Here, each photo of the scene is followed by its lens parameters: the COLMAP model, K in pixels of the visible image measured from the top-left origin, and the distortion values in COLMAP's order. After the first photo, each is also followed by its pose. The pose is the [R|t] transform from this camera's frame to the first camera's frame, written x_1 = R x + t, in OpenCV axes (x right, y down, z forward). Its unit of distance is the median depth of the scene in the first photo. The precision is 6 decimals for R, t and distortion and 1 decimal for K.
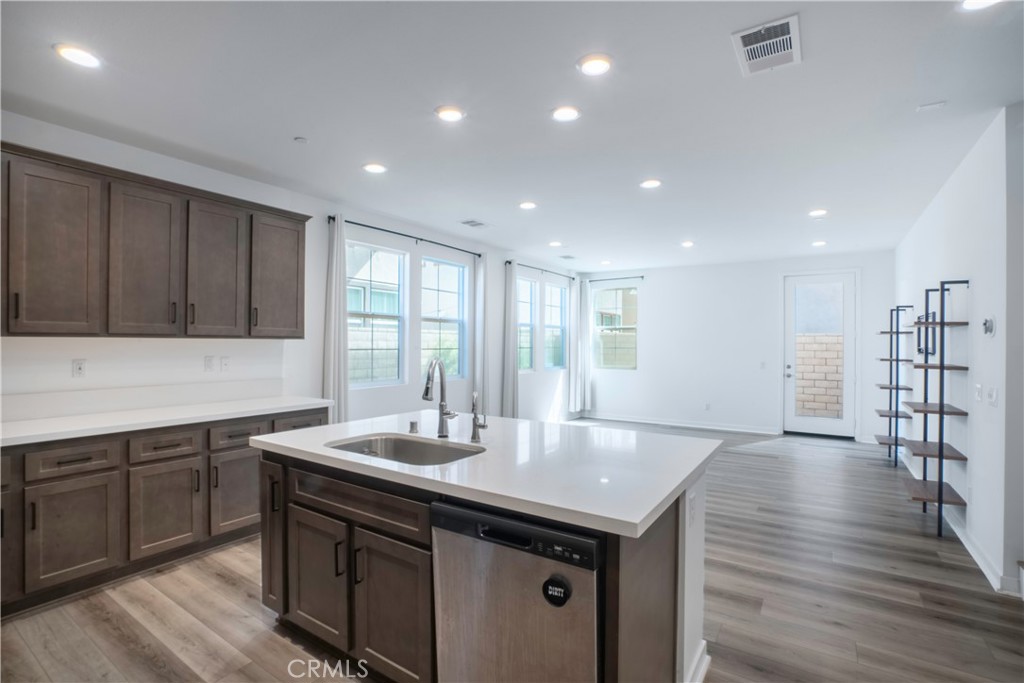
lens RADIAL K [[474.6, 0, 512.0], [0, 474.6, 341.5], [0, 0, 1]] dist [-0.038240, 0.000548]
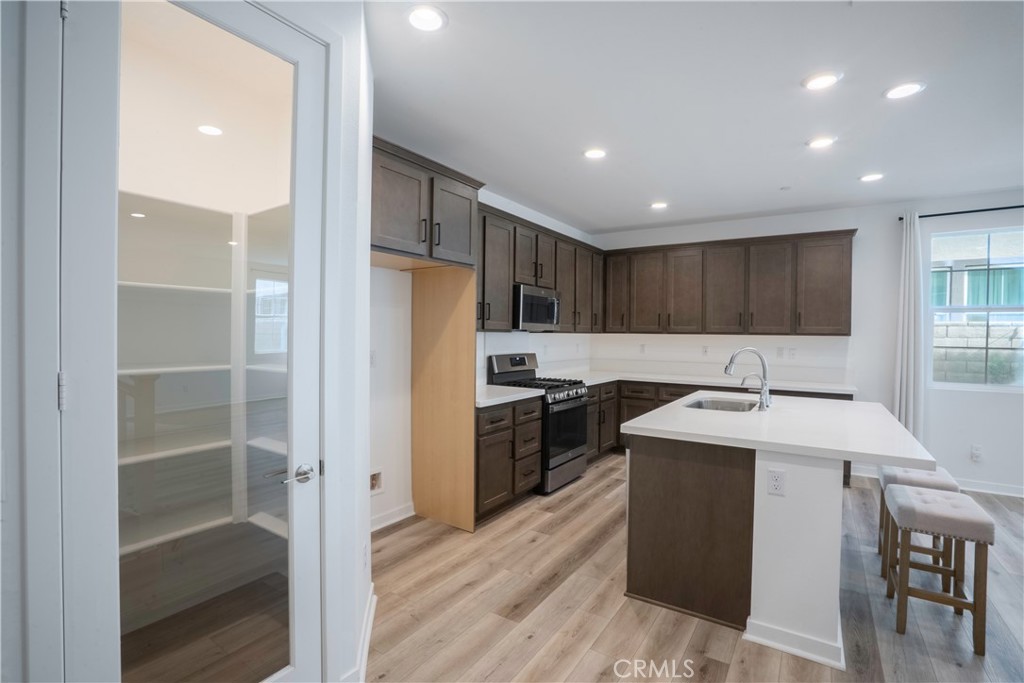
lens RADIAL K [[474.6, 0, 512.0], [0, 474.6, 341.5], [0, 0, 1]] dist [-0.038240, 0.000548]
pose [[0.005254, 0.011815, -0.999916, 0.718098], [-0.010066, 0.999880, 0.011762, 0.003682], [0.999936, 0.010004, 0.005373, 0.156637]]
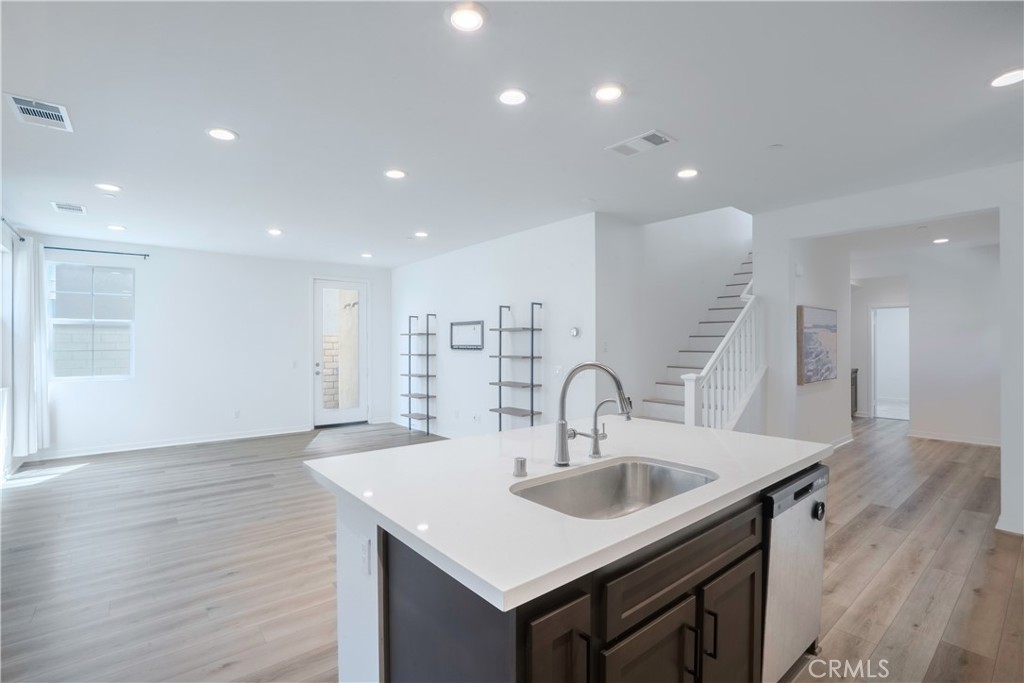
lens RADIAL K [[474.6, 0, 512.0], [0, 474.6, 341.5], [0, 0, 1]] dist [-0.038240, 0.000548]
pose [[0.295435, -0.004825, 0.955351, -0.563079], [0.001320, 0.999988, 0.004642, -0.004893], [-0.955362, -0.000110, 0.295437, 0.511198]]
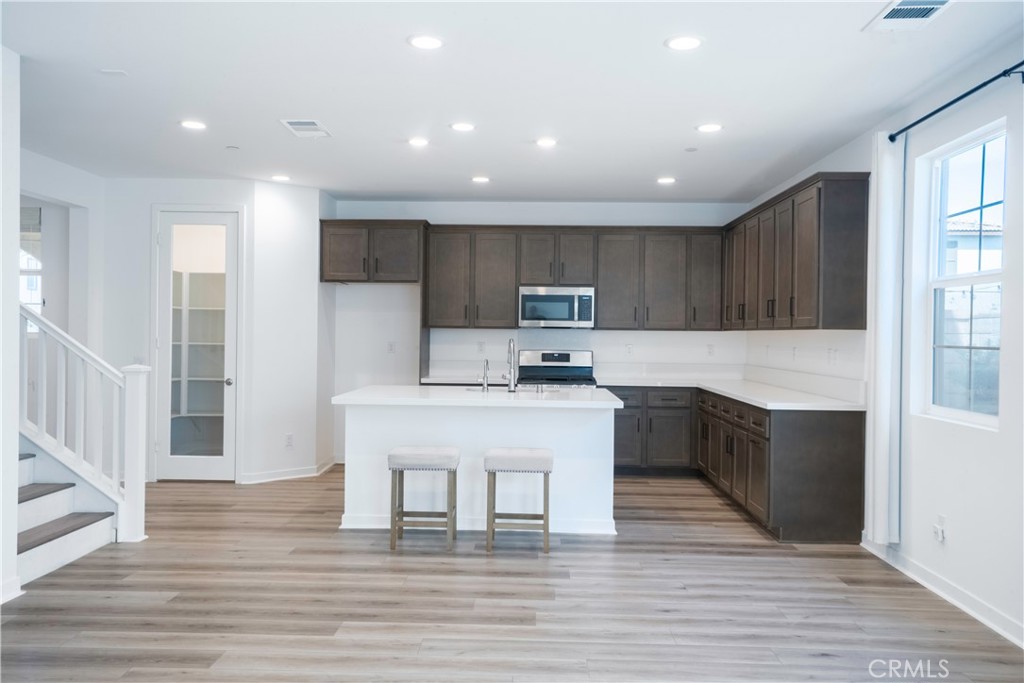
lens RADIAL K [[795.9, 0, 512.0], [0, 795.9, 341.5], [0, 0, 1]] dist [0.000025, 0.002099]
pose [[-0.848646, -0.010348, -0.528860, 0.733090], [-0.014818, 0.999881, 0.004213, 0.016848], [0.528753, 0.011412, -0.848699, 1.930876]]
